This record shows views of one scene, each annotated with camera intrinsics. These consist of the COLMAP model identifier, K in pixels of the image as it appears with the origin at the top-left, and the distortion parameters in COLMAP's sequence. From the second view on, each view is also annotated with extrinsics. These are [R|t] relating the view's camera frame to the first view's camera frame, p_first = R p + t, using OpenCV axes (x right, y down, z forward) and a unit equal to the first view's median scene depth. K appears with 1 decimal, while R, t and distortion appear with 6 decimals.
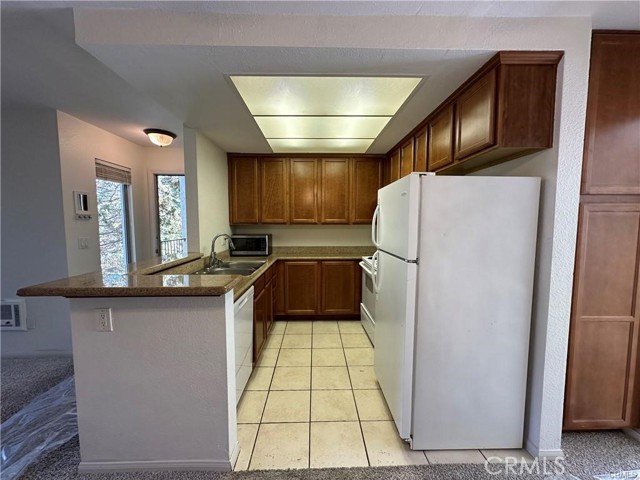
lens RADIAL K [[255.9, 0, 319.7], [0, 255.9, 240.4], [0, 0, 1]] dist [-0.015198, 0.000478]
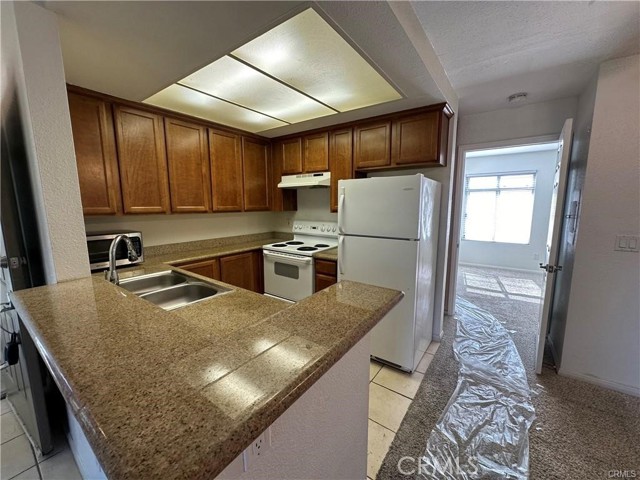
lens RADIAL K [[255.9, 0, 321.3], [0, 255.9, 240.1], [0, 0, 1]] dist [-0.015198, 0.000478]
pose [[0.600210, -0.111536, 0.792027, -0.434871], [0.062961, 0.993745, 0.092230, -0.029863], [-0.797360, -0.005491, 0.603478, 0.249702]]
